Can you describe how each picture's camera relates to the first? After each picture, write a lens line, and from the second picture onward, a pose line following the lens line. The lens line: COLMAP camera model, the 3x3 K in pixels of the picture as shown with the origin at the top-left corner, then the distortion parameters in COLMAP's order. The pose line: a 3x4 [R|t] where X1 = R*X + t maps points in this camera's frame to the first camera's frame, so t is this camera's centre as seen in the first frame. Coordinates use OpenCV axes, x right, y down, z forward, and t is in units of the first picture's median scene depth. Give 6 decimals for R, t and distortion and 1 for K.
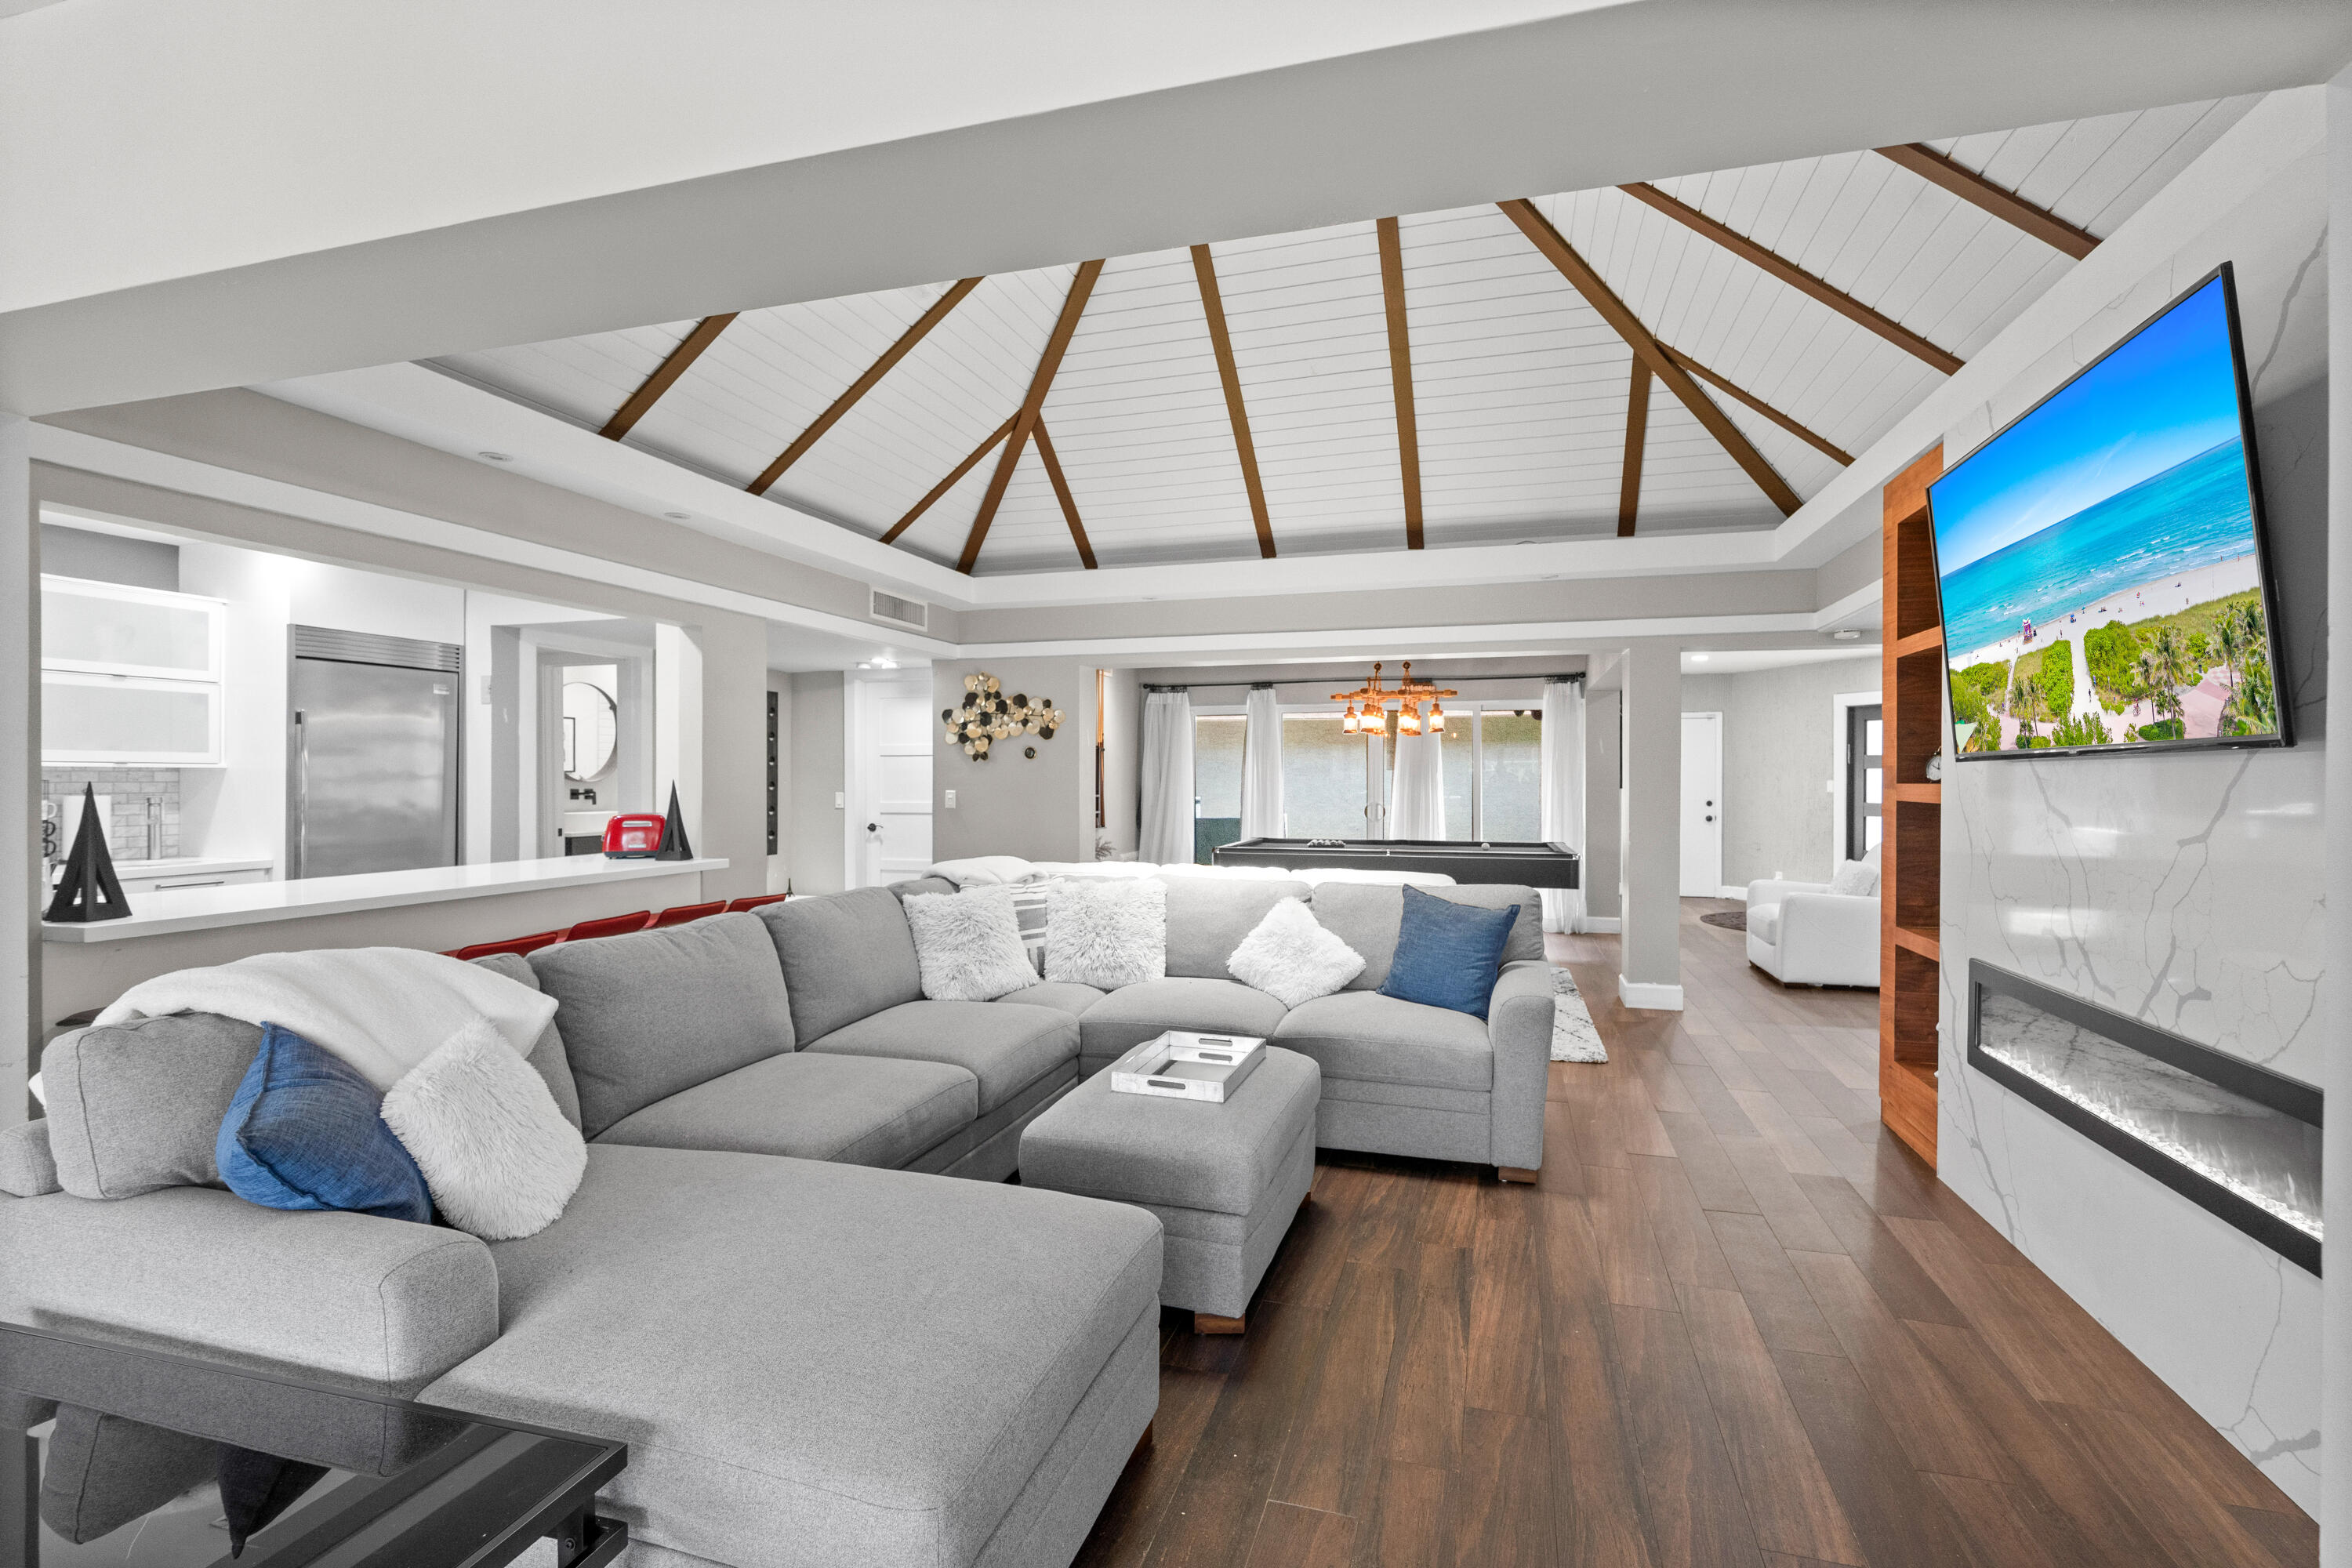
lens RADIAL K [[1065.5, 0, 1183.3], [0, 1065.5, 780.1], [0, 0, 1]] dist [-0.010538, 0.006338]
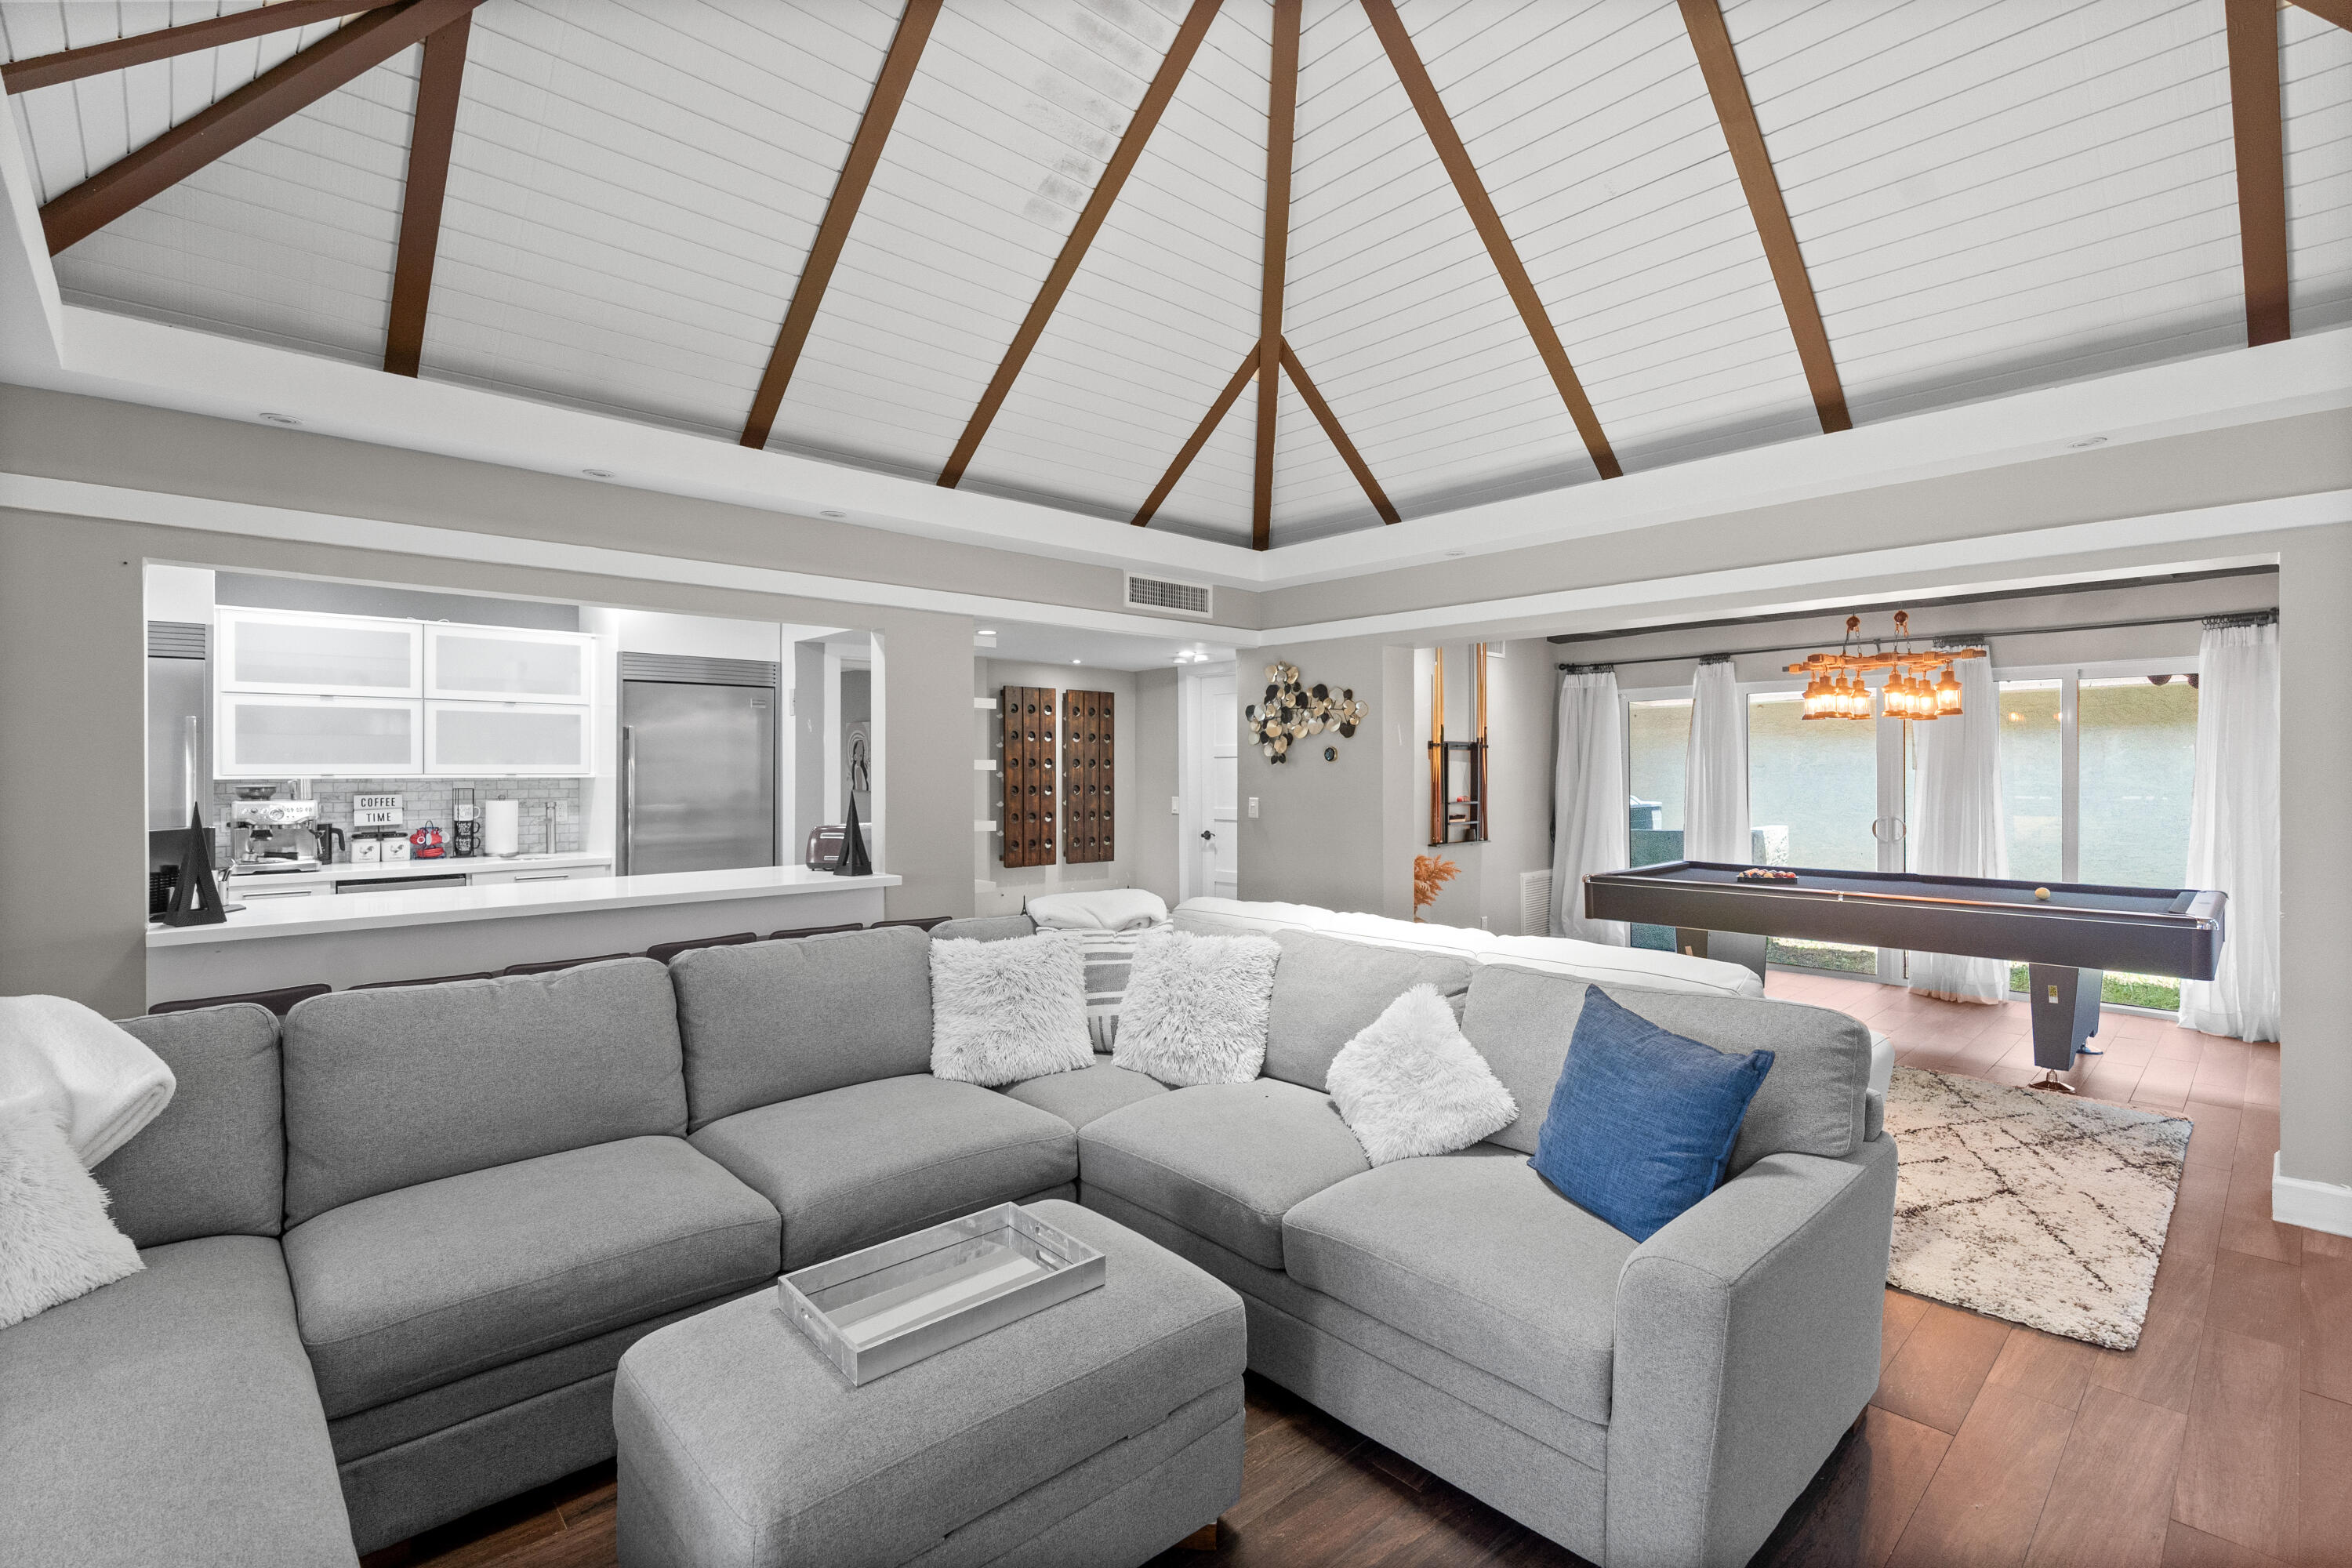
lens RADIAL K [[1071.5, 0, 1173.9], [0, 1071.5, 766.5], [0, 0, 1]] dist [-0.003486, 0.000352]
pose [[0.864540, -0.004339, -0.502546, 0.214644], [0.001265, 0.999978, -0.006457, -0.013117], [0.502563, 0.004947, 0.864527, 0.261830]]
